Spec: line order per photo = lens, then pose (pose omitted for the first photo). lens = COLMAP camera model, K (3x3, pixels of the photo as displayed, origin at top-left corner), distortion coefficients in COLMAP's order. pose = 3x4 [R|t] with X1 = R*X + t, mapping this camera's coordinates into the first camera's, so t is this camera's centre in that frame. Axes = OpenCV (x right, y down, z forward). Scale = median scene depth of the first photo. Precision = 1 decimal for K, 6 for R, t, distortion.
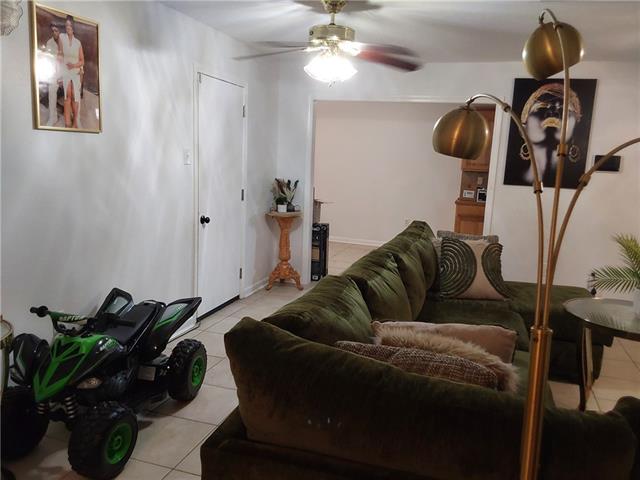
lens RADIAL K [[526.7, 0, 332.4], [0, 526.7, 237.7], [0, 0, 1]] dist [0.150515, -0.231767]
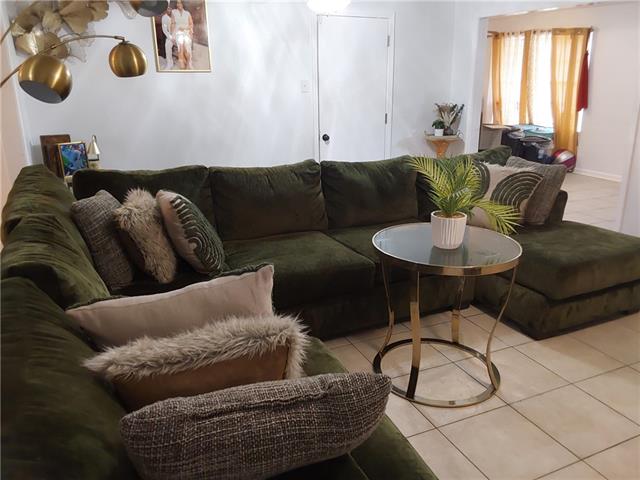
lens RADIAL K [[526.7, 0, 332.4], [0, 526.7, 237.7], [0, 0, 1]] dist [0.150515, -0.231767]
pose [[0.661418, 0.162247, -0.732258, 1.041267], [-0.078066, 0.985911, 0.147935, 0.020229], [0.745944, -0.040682, 0.664765, 0.231429]]
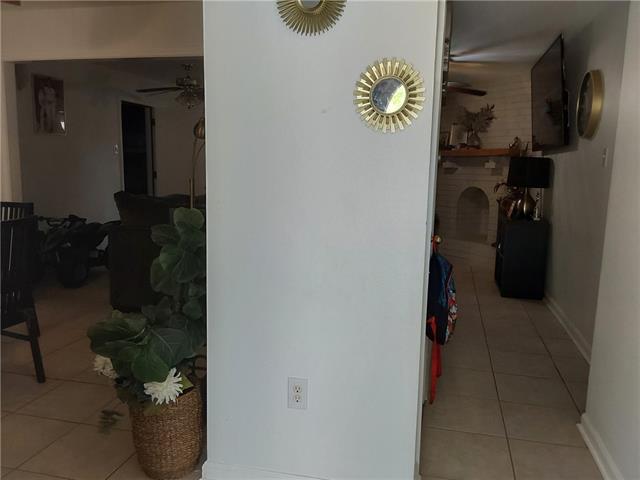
lens RADIAL K [[526.7, 0, 332.4], [0, 526.7, 237.7], [0, 0, 1]] dist [0.150515, -0.231767]
pose [[0.997070, -0.033382, 0.068825, 0.396821], [0.034295, 0.999338, -0.012132, 0.239703], [-0.068375, 0.014457, 0.997555, -1.038960]]
